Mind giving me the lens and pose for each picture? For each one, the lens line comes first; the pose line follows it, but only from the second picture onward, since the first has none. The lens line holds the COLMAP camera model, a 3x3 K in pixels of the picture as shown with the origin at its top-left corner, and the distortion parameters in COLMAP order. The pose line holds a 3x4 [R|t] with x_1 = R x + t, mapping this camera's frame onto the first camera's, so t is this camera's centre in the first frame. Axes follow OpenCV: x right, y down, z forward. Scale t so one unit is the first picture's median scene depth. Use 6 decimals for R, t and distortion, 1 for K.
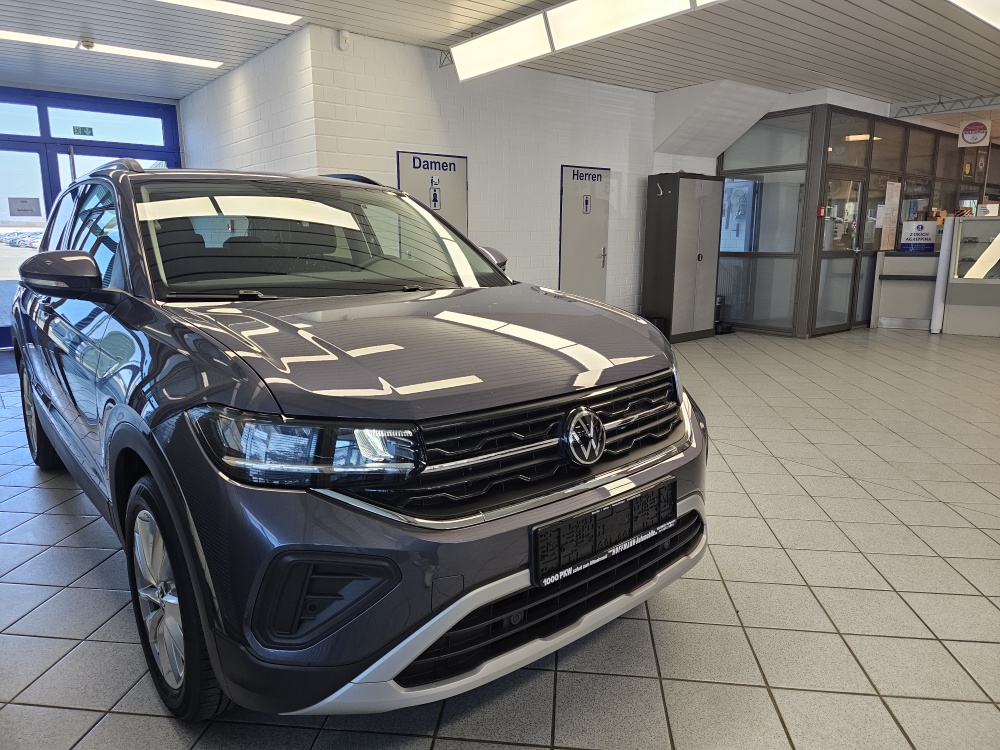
lens RADIAL K [[666.2, 0, 505.0], [0, 666.2, 373.9], [0, 0, 1]] dist [0.056696, -0.052057]
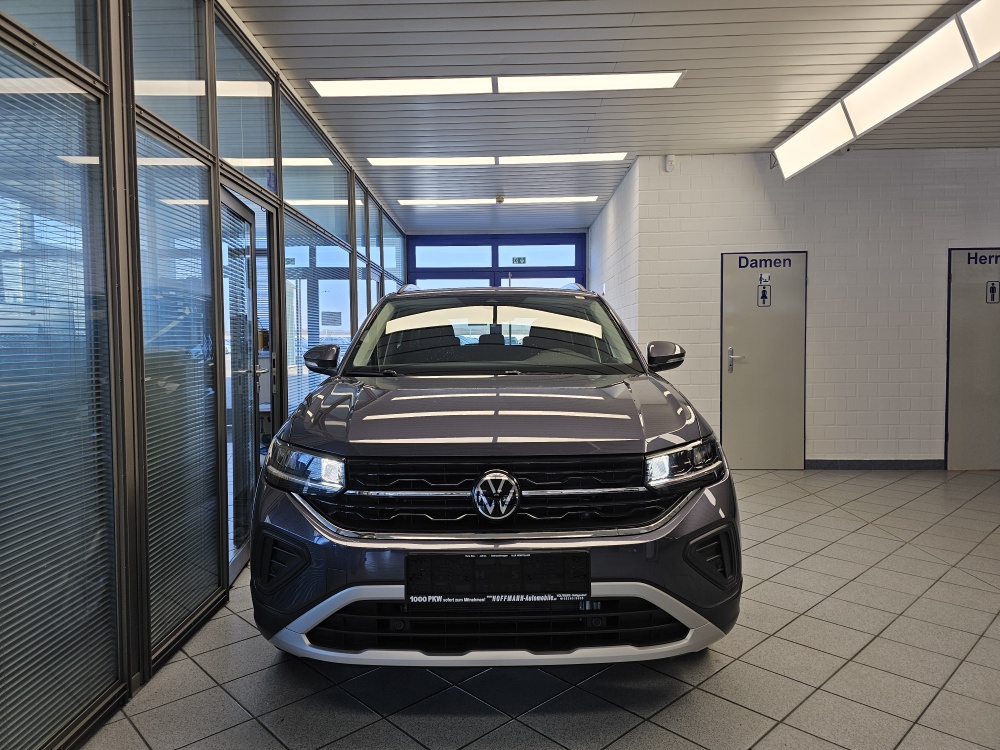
lens RADIAL K [[675.3, 0, 498.7], [0, 675.3, 379.0], [0, 0, 1]] dist [0.056539, -0.069020]
pose [[0.758034, 0.029944, -0.651527, 0.257739], [-0.122120, 0.987795, -0.096684, 0.001874], [0.640680, 0.152854, 0.752439, 0.021912]]
